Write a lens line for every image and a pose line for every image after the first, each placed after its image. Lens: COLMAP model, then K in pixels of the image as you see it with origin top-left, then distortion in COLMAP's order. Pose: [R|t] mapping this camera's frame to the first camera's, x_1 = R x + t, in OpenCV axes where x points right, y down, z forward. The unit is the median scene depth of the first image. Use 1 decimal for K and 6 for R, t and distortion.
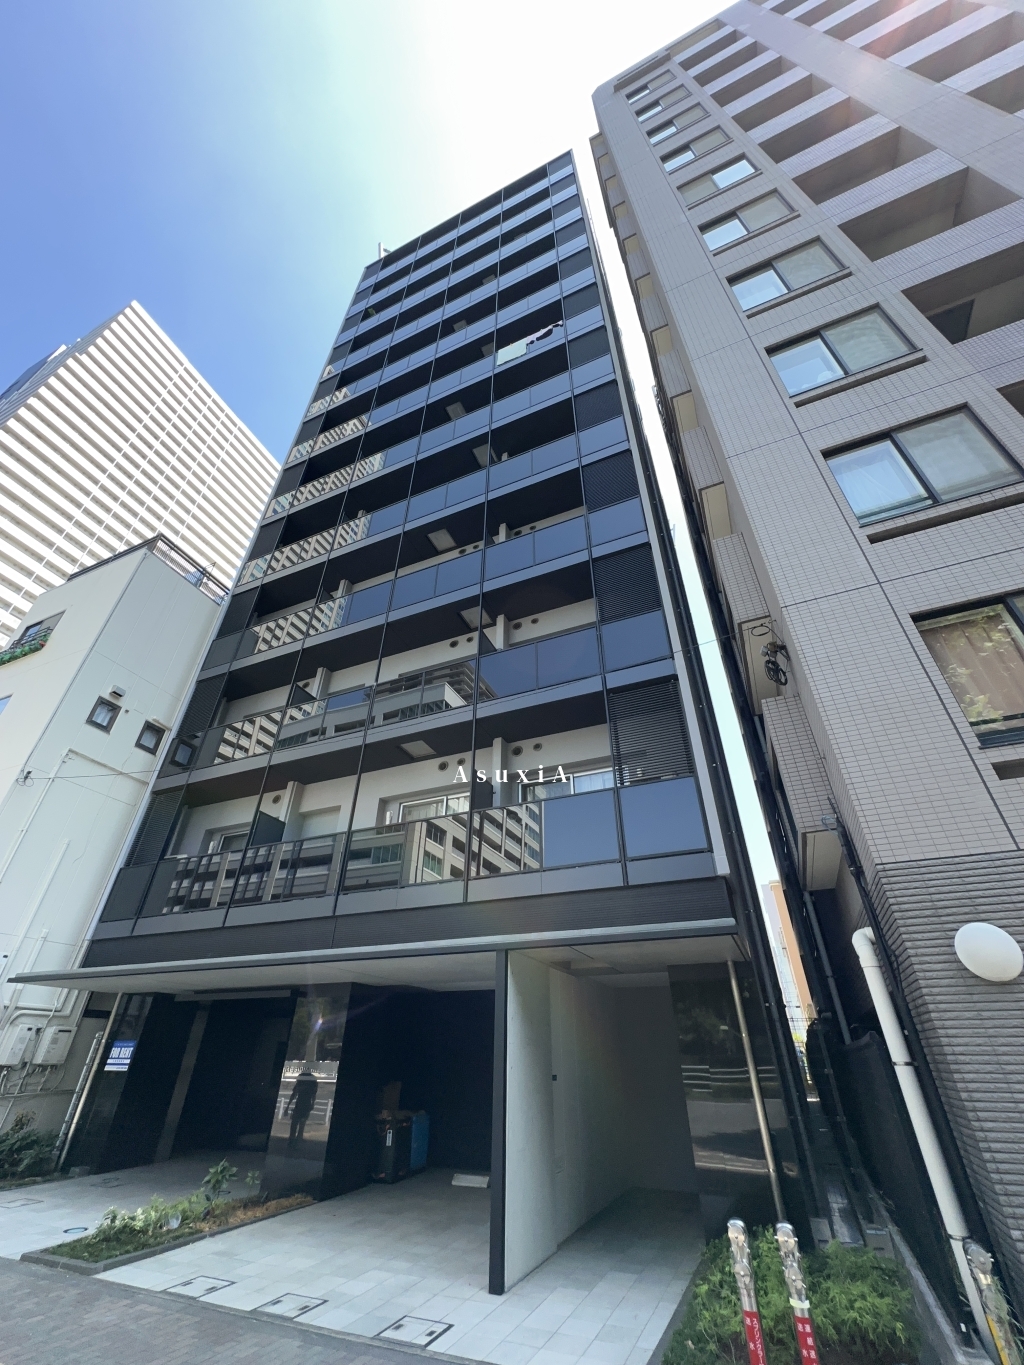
lens RADIAL K [[540.9, 0, 512.0], [0, 540.9, 682.5], [0, 0, 1]] dist [-0.000268, -0.000016]
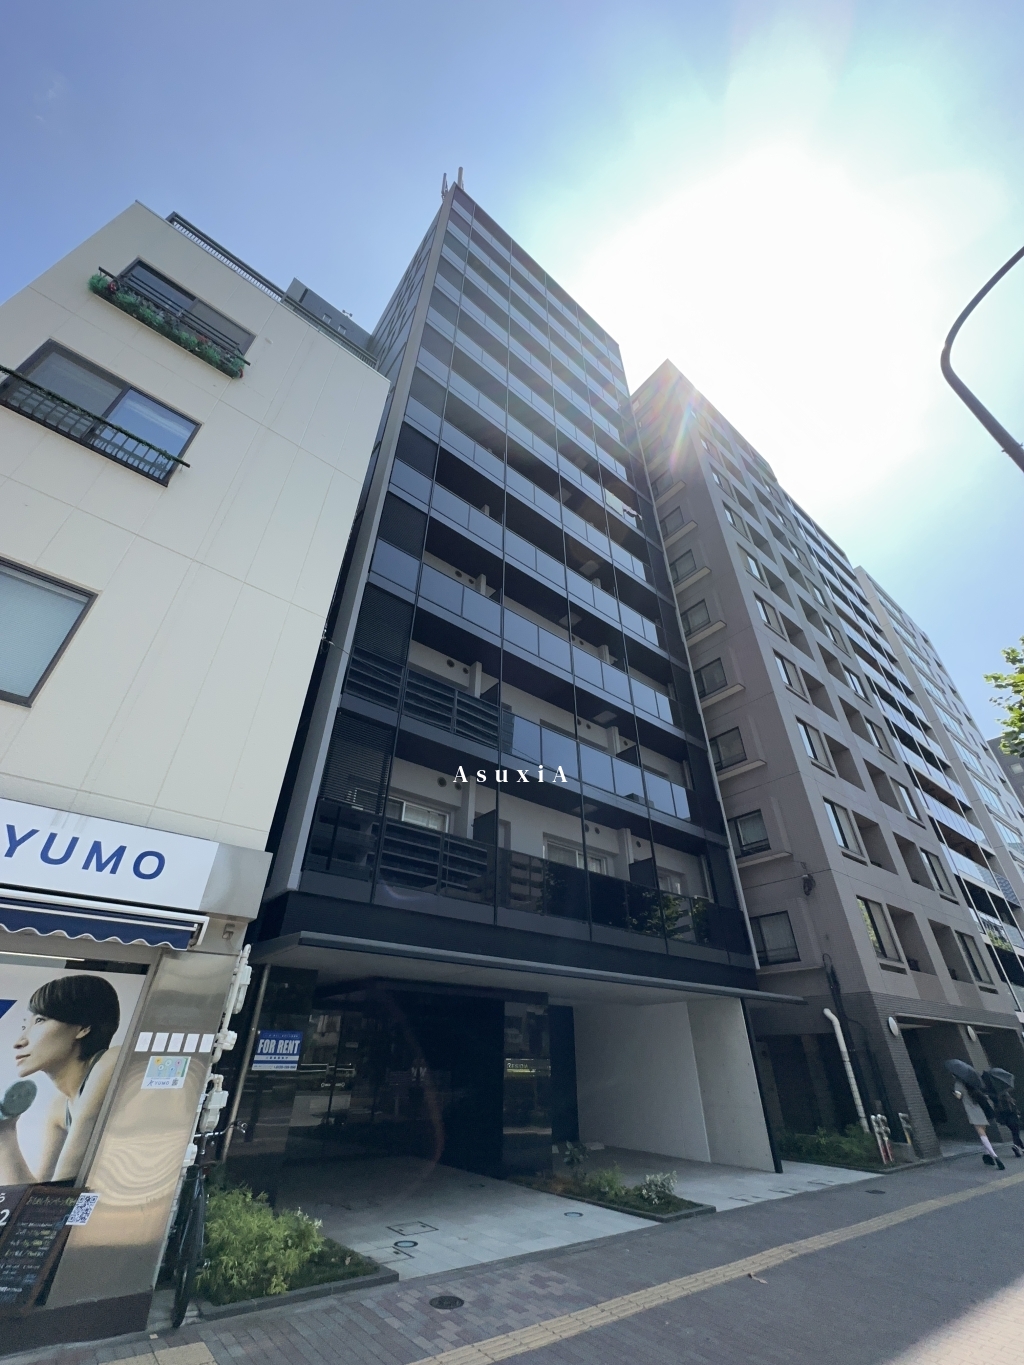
lens RADIAL K [[546.2, 0, 512.7], [0, 546.2, 685.8], [0, 0, 1]] dist [0.000823, -0.000532]
pose [[0.467856, 0.504342, 0.725776, -1.303664], [-0.505349, 0.826366, -0.248480, 0.283889], [-0.725075, -0.250517, 0.641488, 0.388915]]
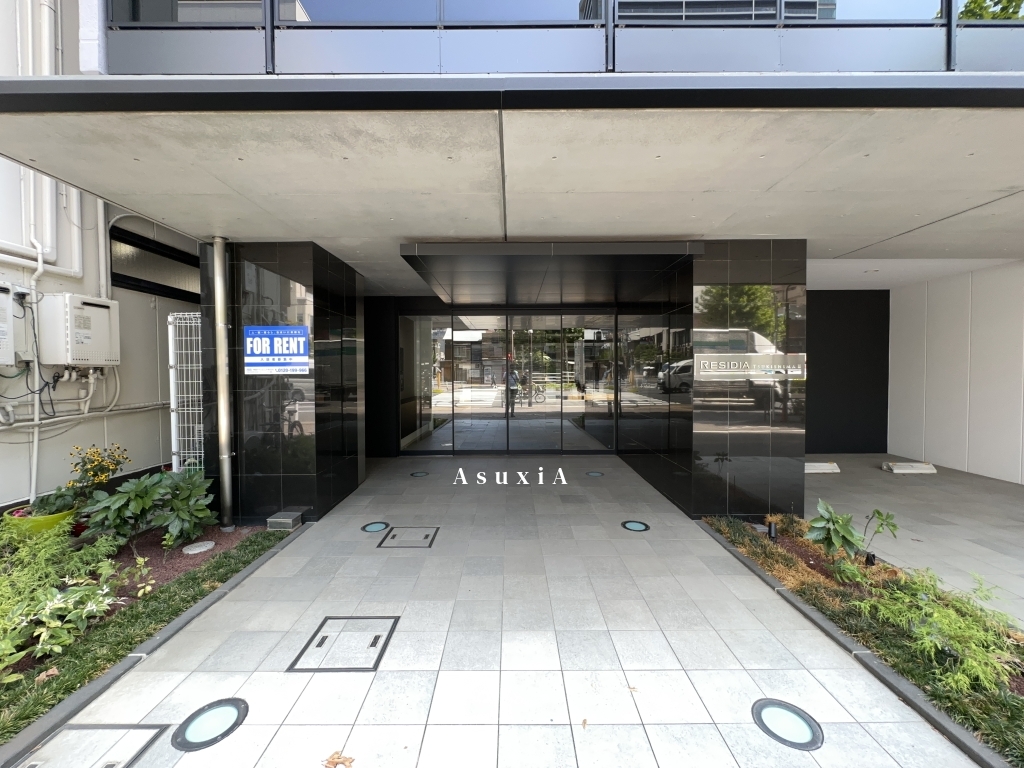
lens RADIAL K [[409.7, 0, 509.6], [0, 409.7, 380.8], [0, 0, 1]] dist [0.000823, -0.000532]
pose [[0.916842, -0.017213, 0.398880, -0.643781], [-0.219388, 0.812998, 0.539355, 0.433503], [-0.333572, -0.582013, 0.741614, 0.592182]]
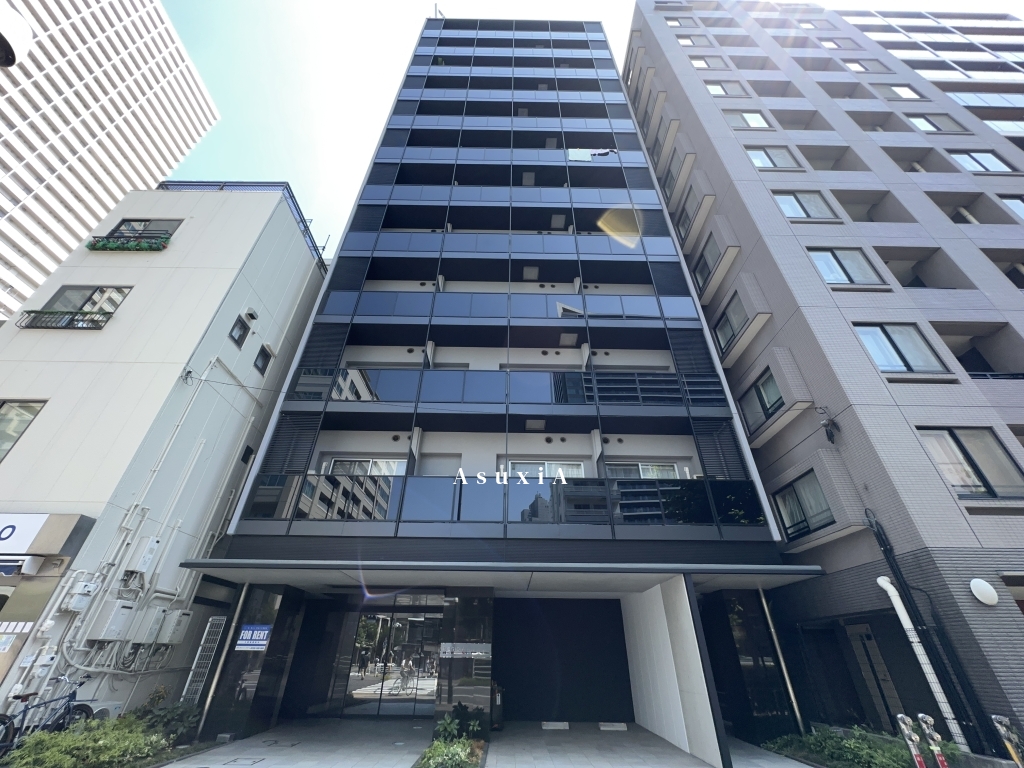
lens RADIAL K [[409.7, 0, 509.6], [0, 409.7, 380.8], [0, 0, 1]] dist [0.000823, -0.000532]
pose [[0.912699, 0.234575, 0.334597, -0.615886], [-0.237456, 0.970841, -0.032903, 0.064260], [-0.332559, -0.049422, 0.941787, 0.036400]]
